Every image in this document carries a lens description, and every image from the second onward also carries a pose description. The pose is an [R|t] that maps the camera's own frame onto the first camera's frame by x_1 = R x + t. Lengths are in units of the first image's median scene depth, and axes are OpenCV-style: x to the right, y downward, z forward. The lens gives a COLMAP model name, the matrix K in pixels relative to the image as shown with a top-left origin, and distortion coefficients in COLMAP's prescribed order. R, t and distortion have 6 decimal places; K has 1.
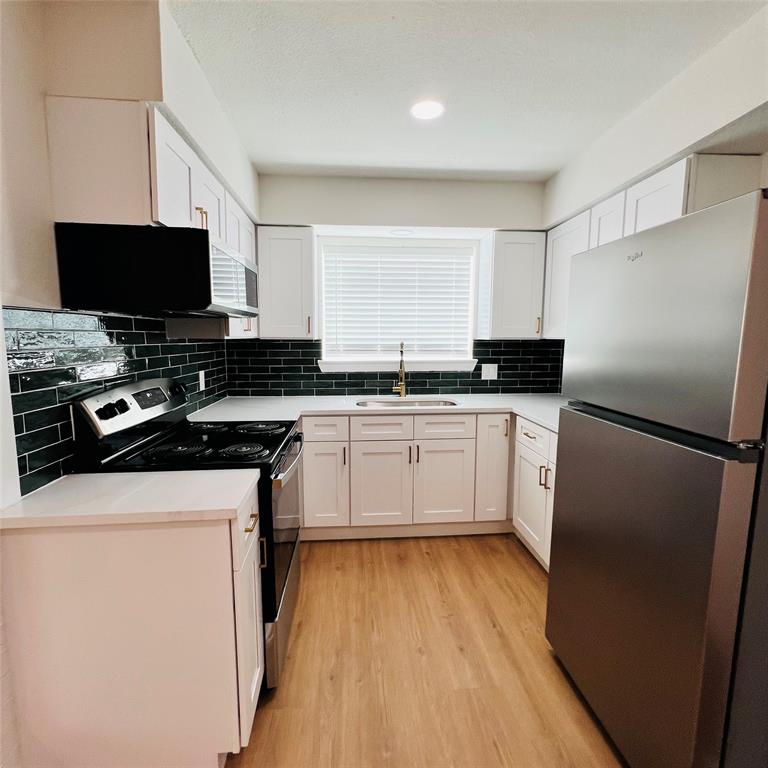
lens RADIAL K [[411.1, 0, 384.5], [0, 411.1, 377.5], [0, 0, 1]] dist [-0.001125, -0.000932]
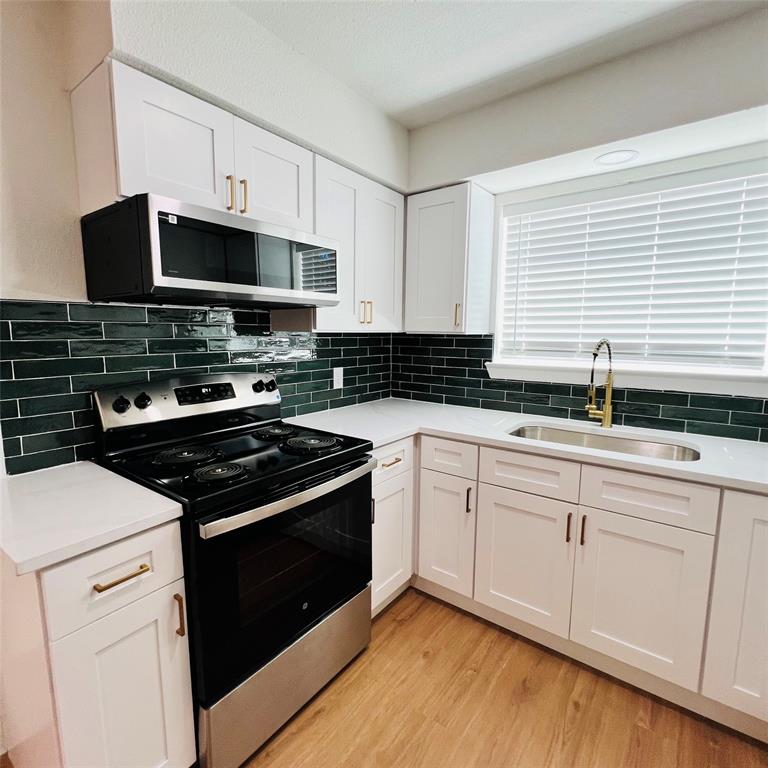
lens RADIAL K [[411.1, 0, 382.7], [0, 411.1, 381.0], [0, 0, 1]] dist [-0.001125, -0.000932]
pose [[0.742985, 0.079468, -0.664574, 0.224827], [-0.068172, 0.996748, 0.042973, -0.029774], [0.665828, 0.013377, 0.745986, 0.344180]]
